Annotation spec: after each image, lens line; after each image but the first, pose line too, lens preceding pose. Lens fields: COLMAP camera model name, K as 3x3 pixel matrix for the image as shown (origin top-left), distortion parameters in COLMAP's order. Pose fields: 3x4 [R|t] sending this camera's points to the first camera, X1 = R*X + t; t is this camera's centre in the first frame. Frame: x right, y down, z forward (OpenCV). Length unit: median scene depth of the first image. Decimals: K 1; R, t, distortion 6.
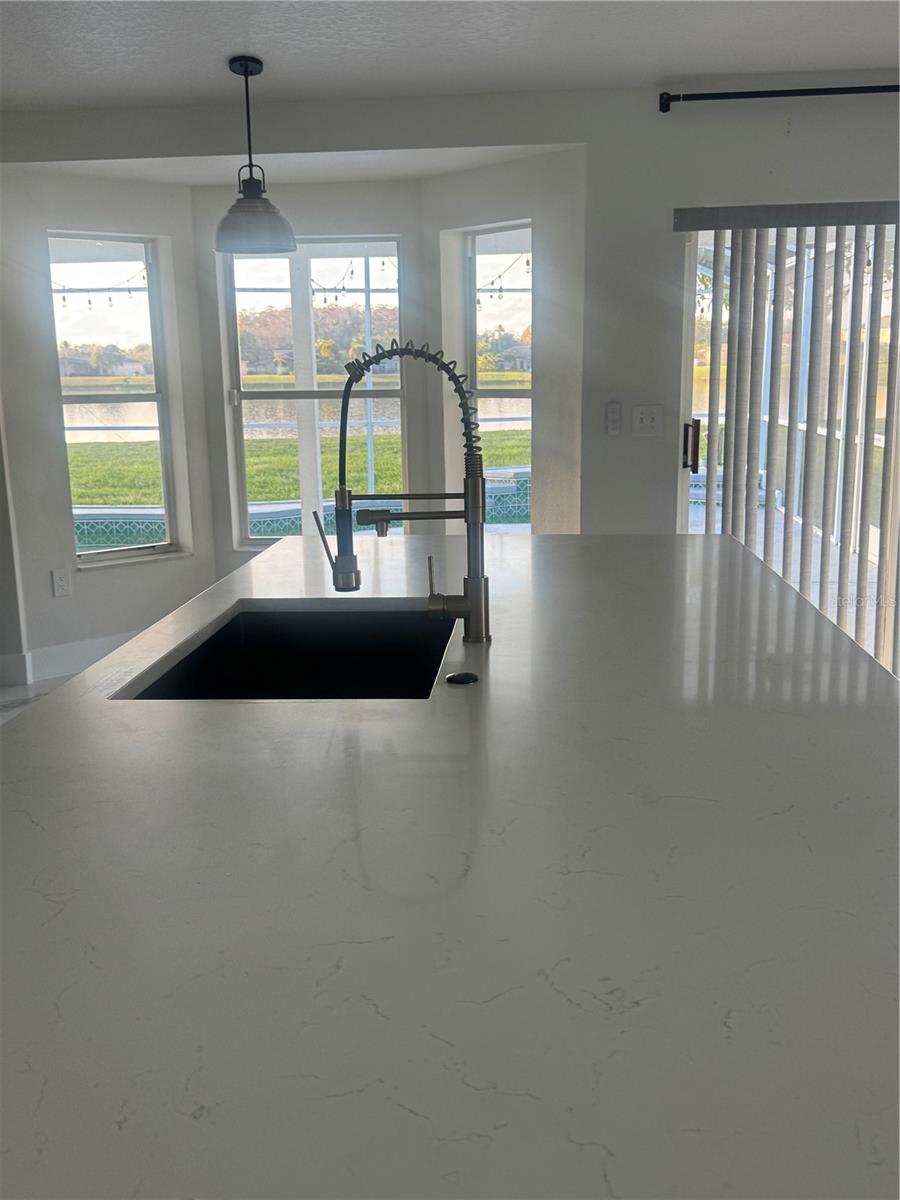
lens RADIAL K [[1195.5, 0, 441.8], [0, 1195.5, 611.0], [0, 0, 1]] dist [0.036459, 0.000000]
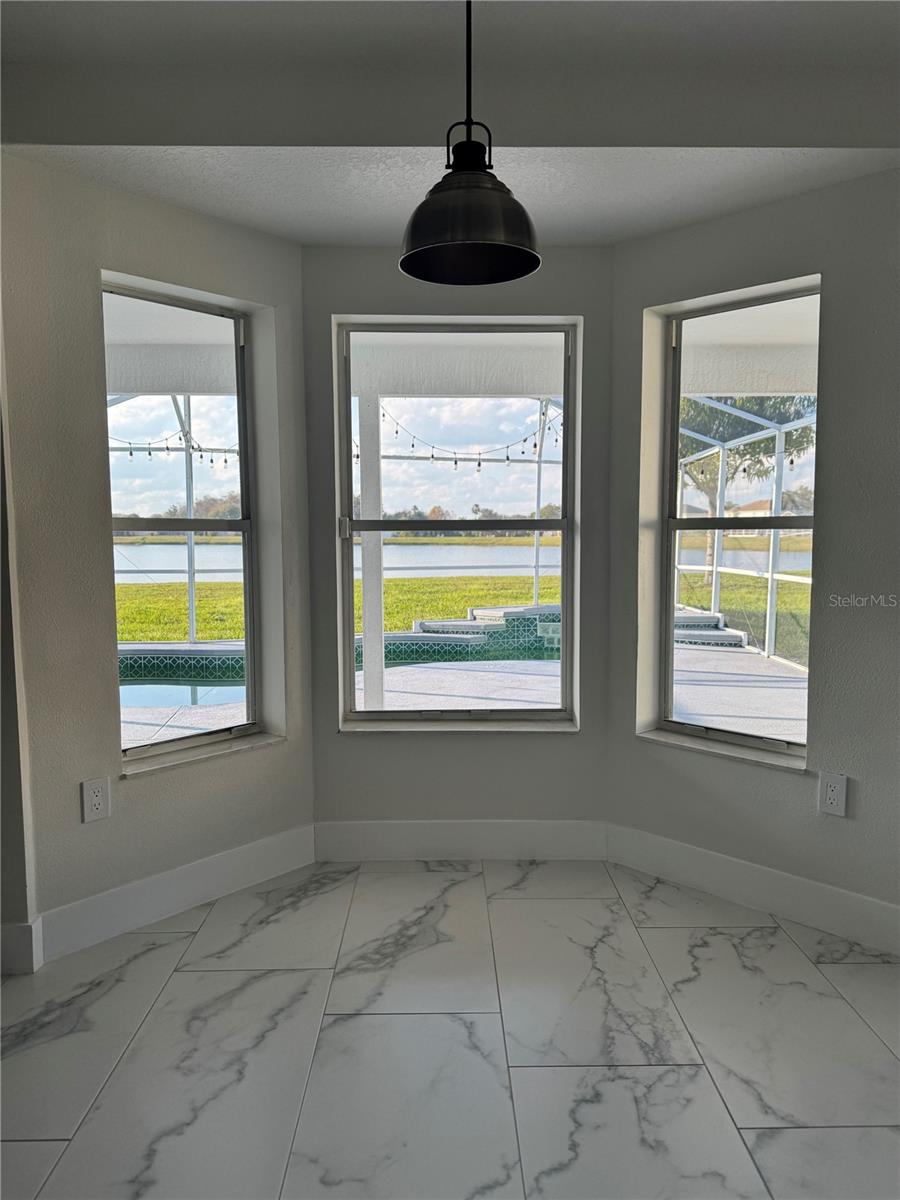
lens RADIAL K [[843.3, 0, 458.0], [0, 843.3, 601.0], [0, 0, 1]] dist [0.047712, -0.056739]
pose [[0.994732, 0.005417, 0.102364, -0.155799], [0.007074, 0.992594, -0.121270, -0.066449], [-0.102263, 0.121355, 0.987327, 0.468089]]
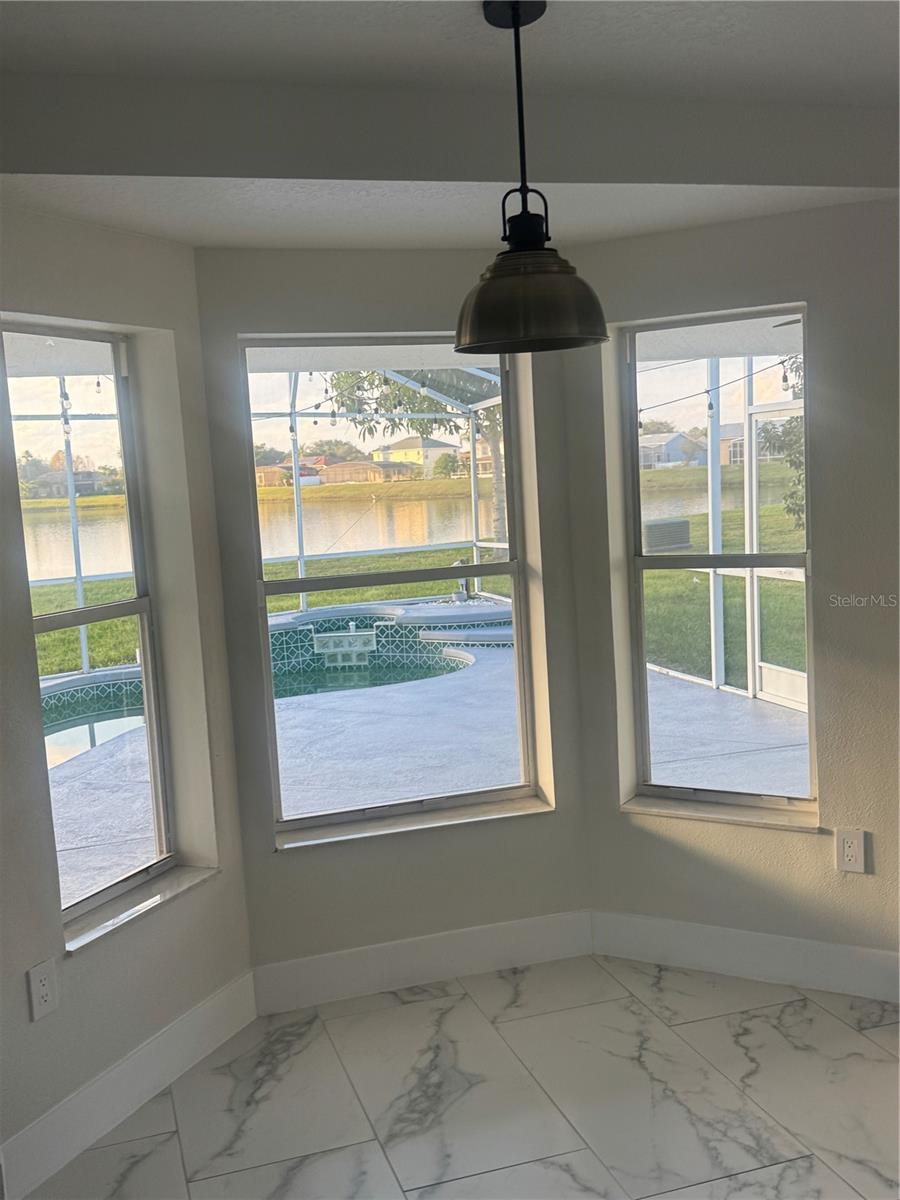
lens RADIAL K [[1195.5, 0, 461.8], [0, 1195.5, 607.3], [0, 0, 1]] dist [0.036459, 0.000000]
pose [[0.923163, -0.077600, 0.376495, -0.303313], [0.114997, 0.990310, -0.077856, -0.112496], [-0.366805, 0.115170, 0.923141, 0.407735]]
